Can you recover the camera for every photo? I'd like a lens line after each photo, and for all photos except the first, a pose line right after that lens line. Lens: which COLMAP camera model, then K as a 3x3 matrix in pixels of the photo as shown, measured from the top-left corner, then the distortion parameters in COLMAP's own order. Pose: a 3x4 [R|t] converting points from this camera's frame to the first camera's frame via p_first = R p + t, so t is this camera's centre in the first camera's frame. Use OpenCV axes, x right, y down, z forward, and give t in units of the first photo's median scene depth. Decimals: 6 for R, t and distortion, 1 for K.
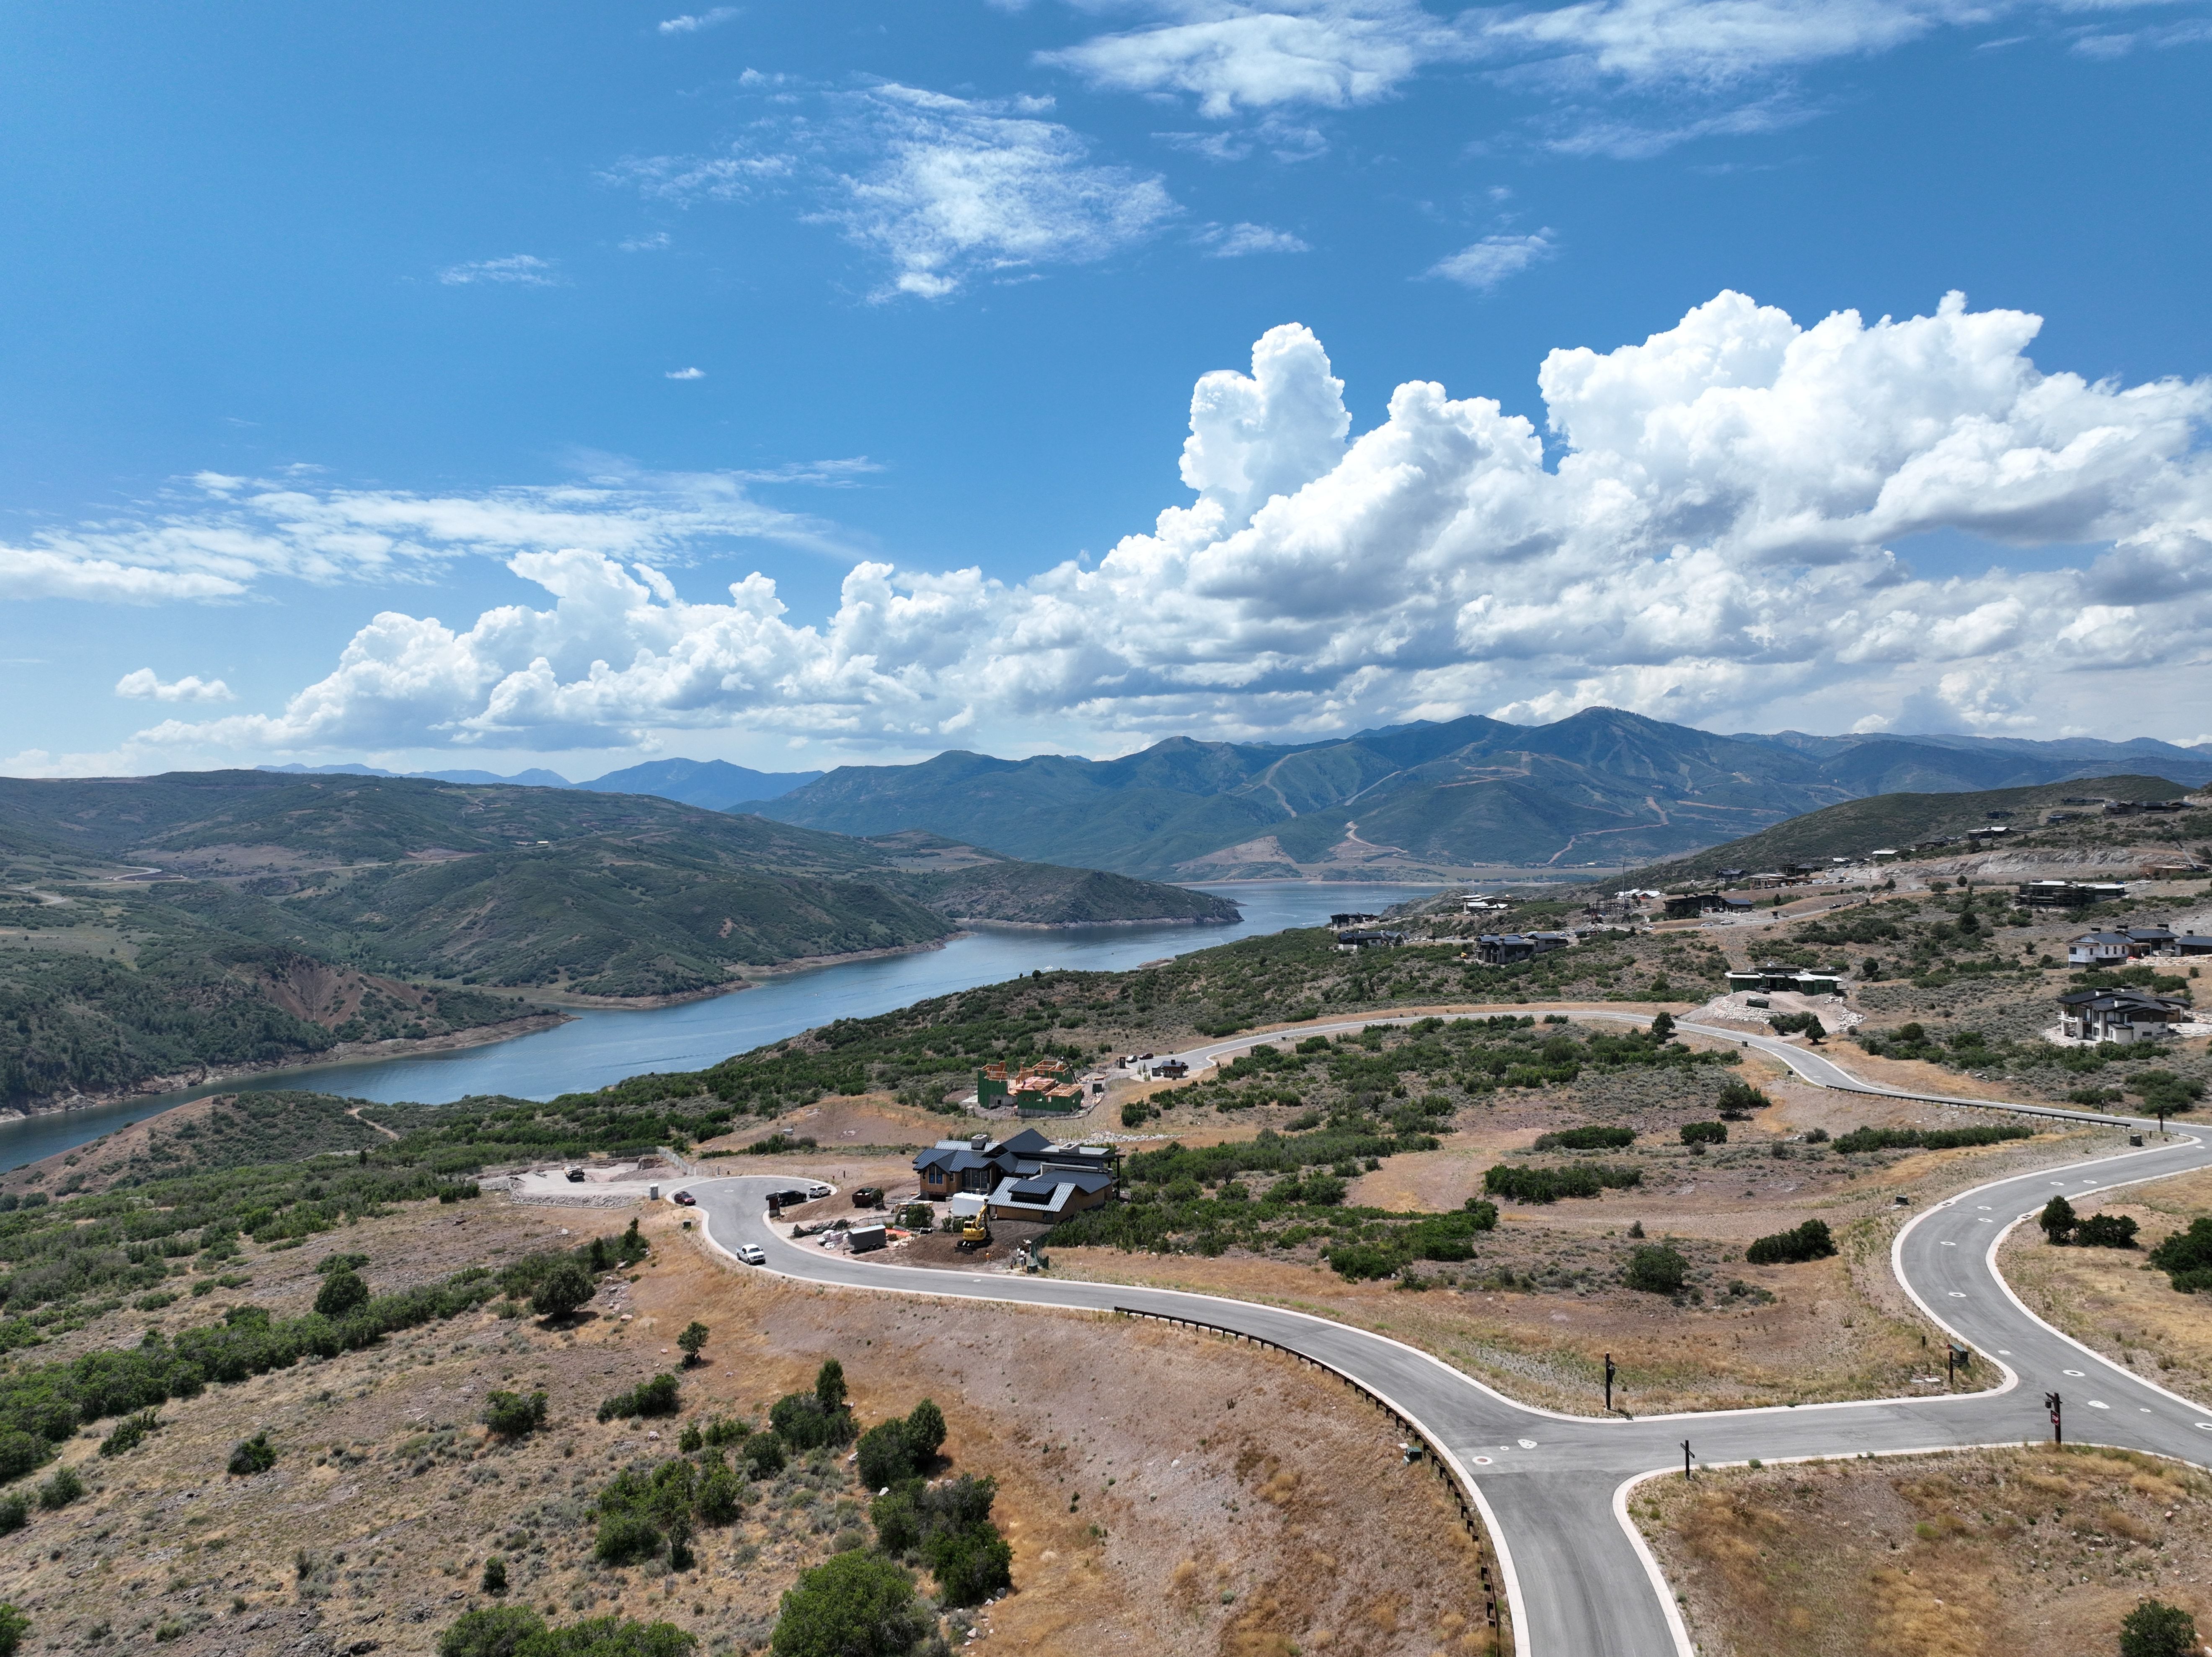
lens RADIAL K [[1556.3, 0, 1105.9], [0, 1556.3, 854.2], [0, 0, 1]] dist [-0.001652, 0.020810]
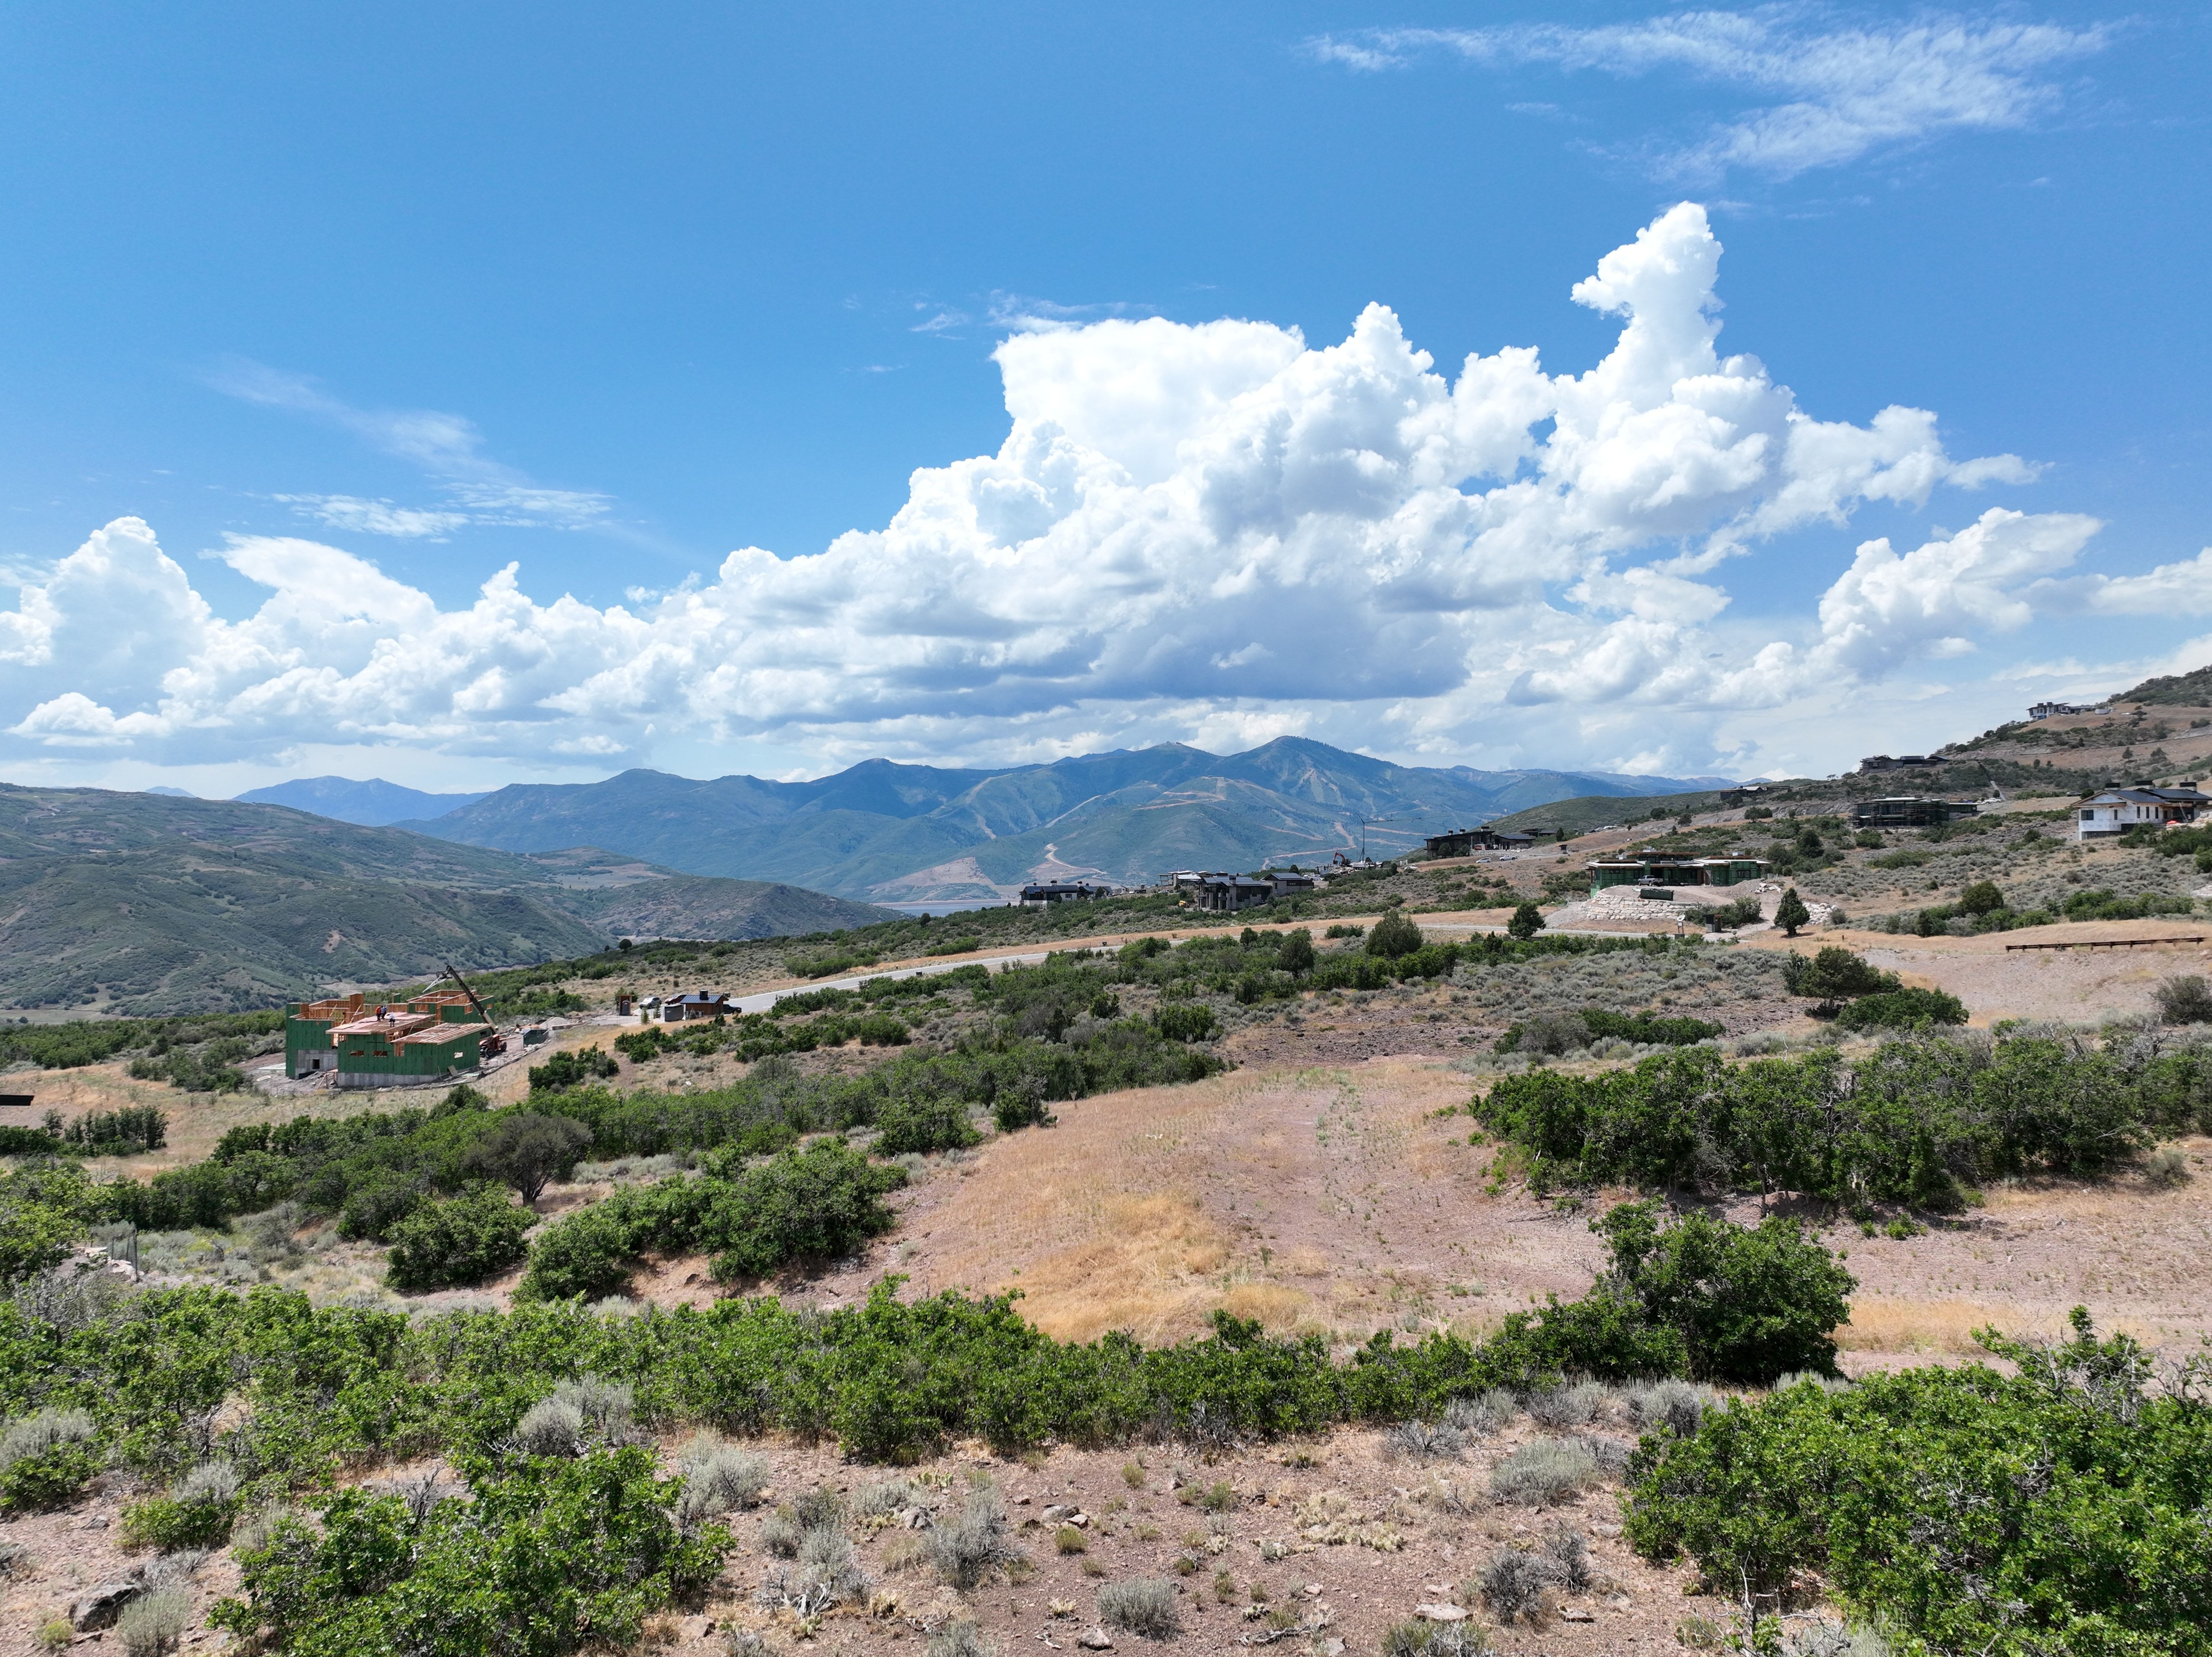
lens RADIAL K [[1556.3, 0, 1102.2], [0, 1556.3, 828.6], [0, 0, 1]] dist [-0.001652, 0.020810]
pose [[0.982237, 0.008983, 0.187431, 0.038274], [-0.002224, 0.999341, -0.036242, 0.045825], [-0.187633, 0.035181, 0.981609, 0.207402]]
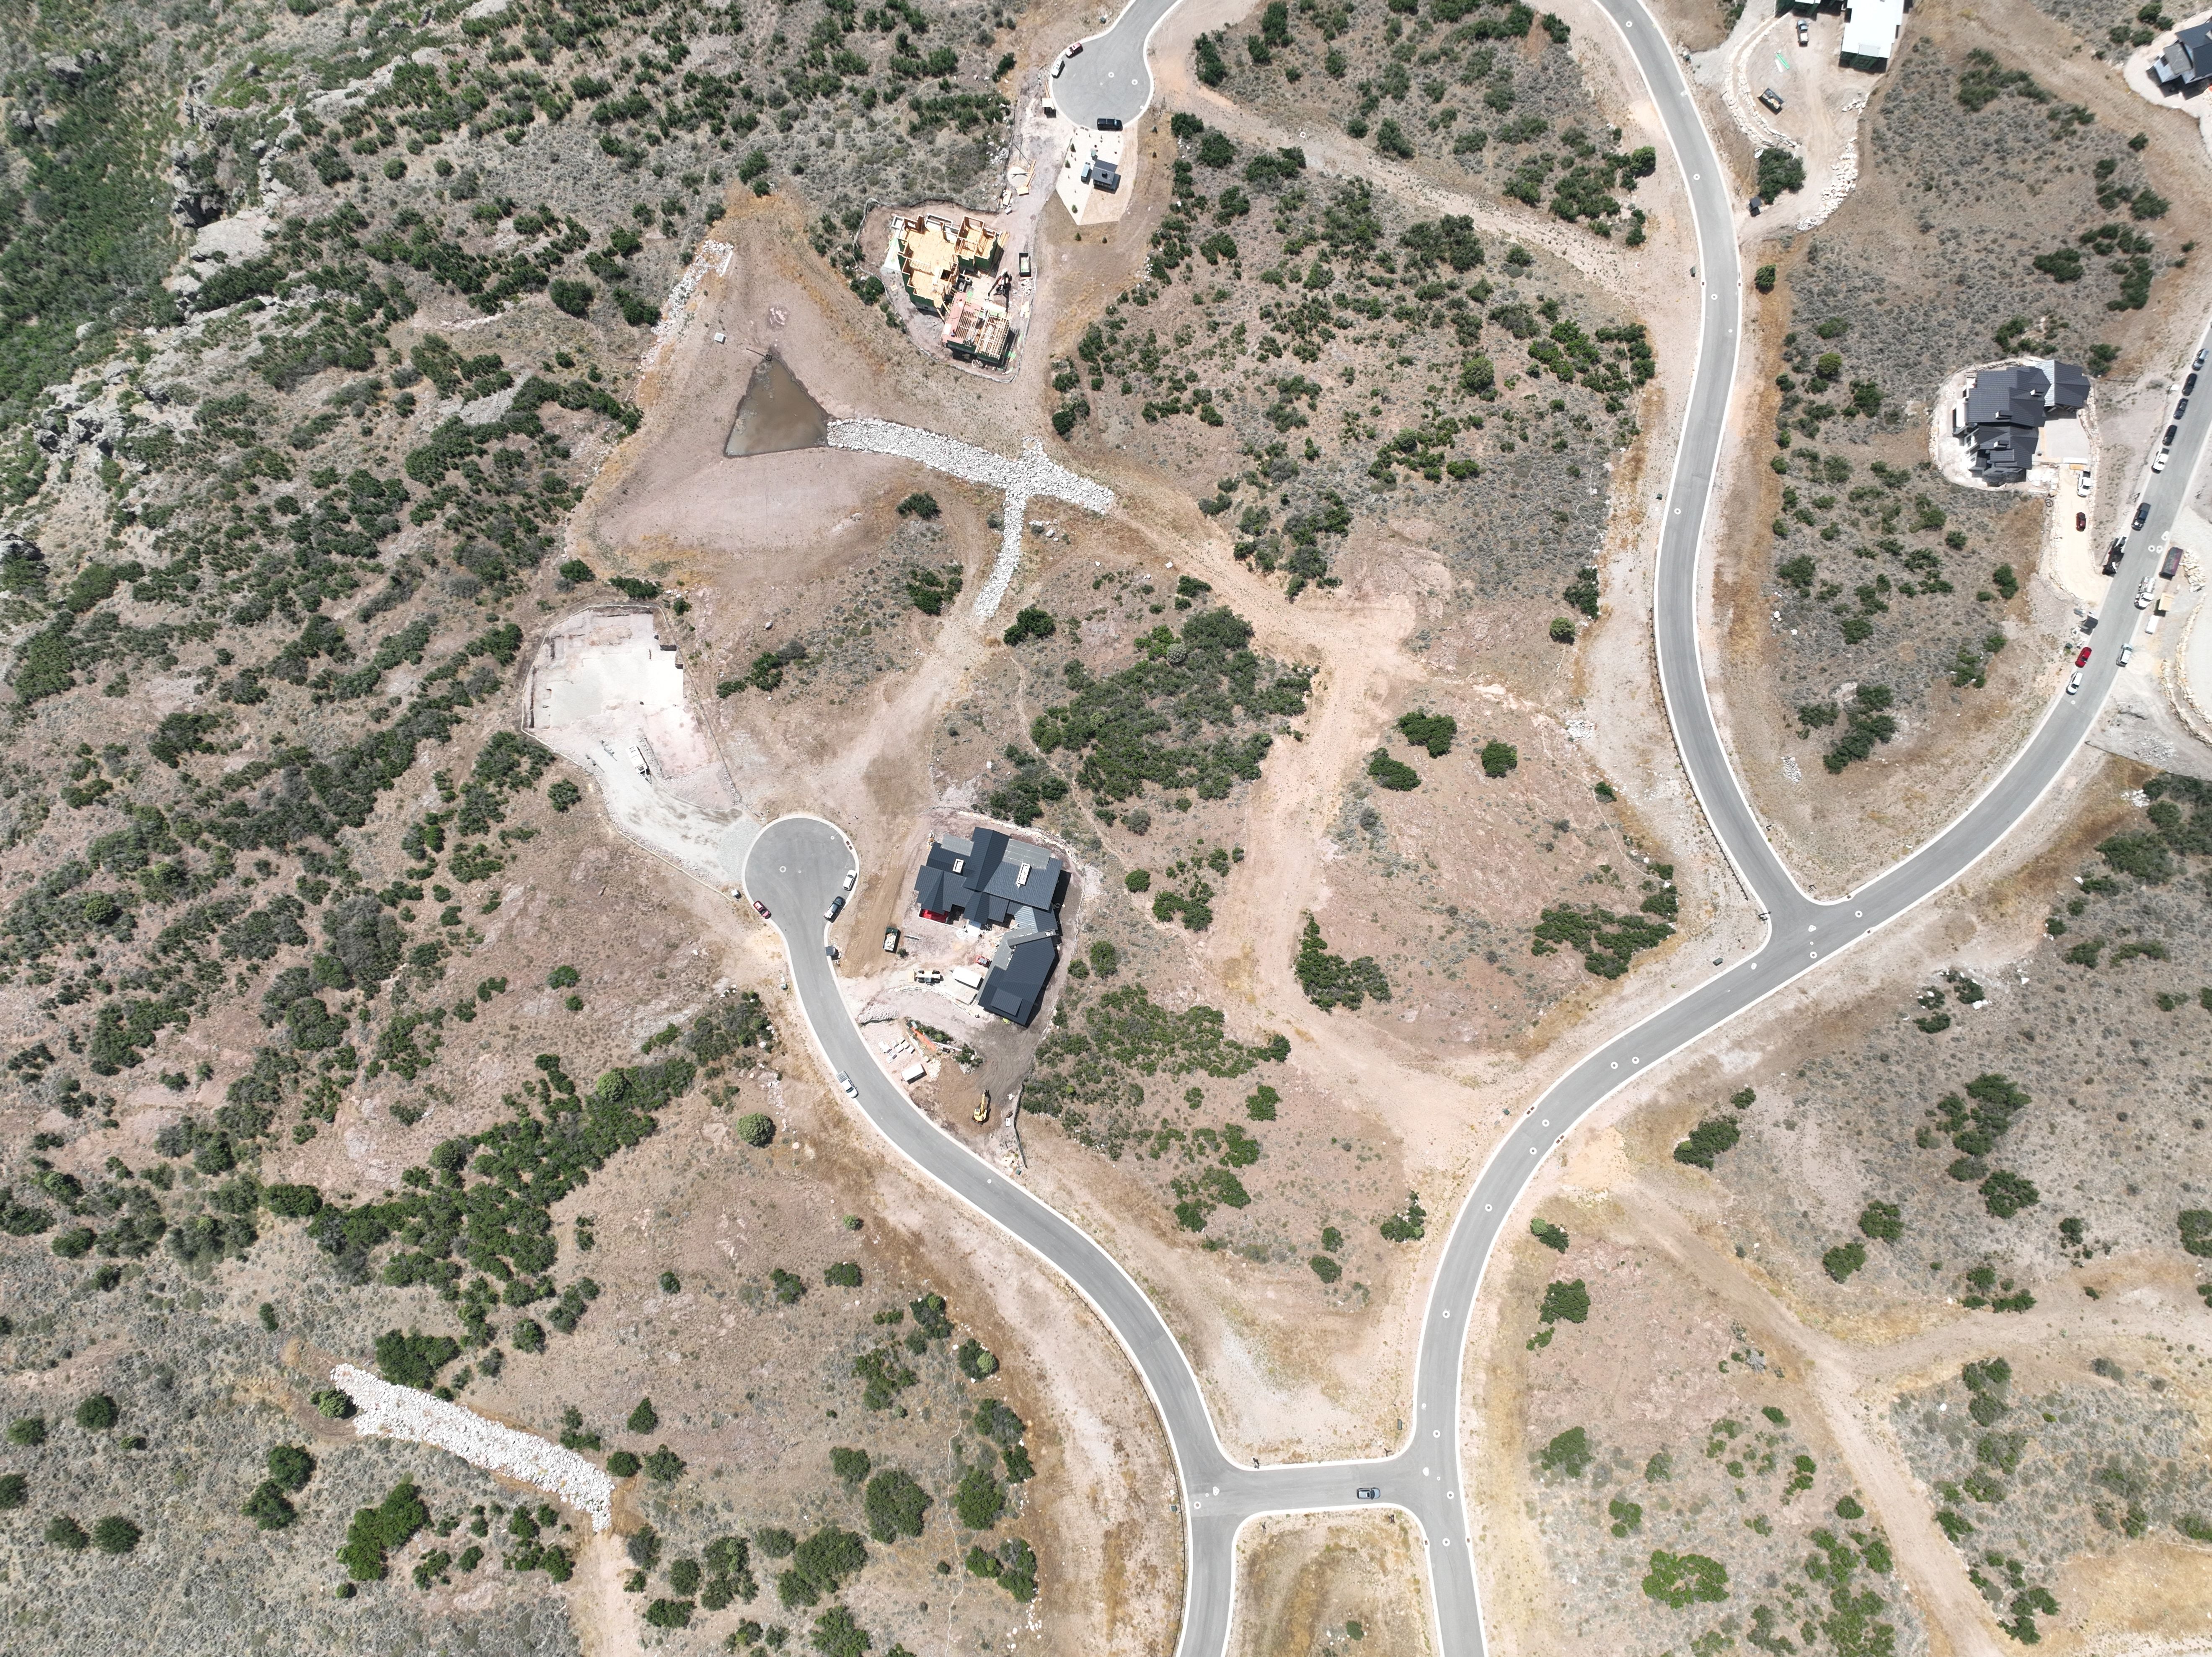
lens RADIAL K [[1556.3, 0, 1097.0], [0, 1556.3, 832.7], [0, 0, 1]] dist [-0.001652, 0.020810]
pose [[0.999184, -0.027190, 0.029877, 0.000460], [-0.024942, 0.166549, 0.985718, -0.344005], [-0.031778, -0.985658, 0.165735, 0.227375]]
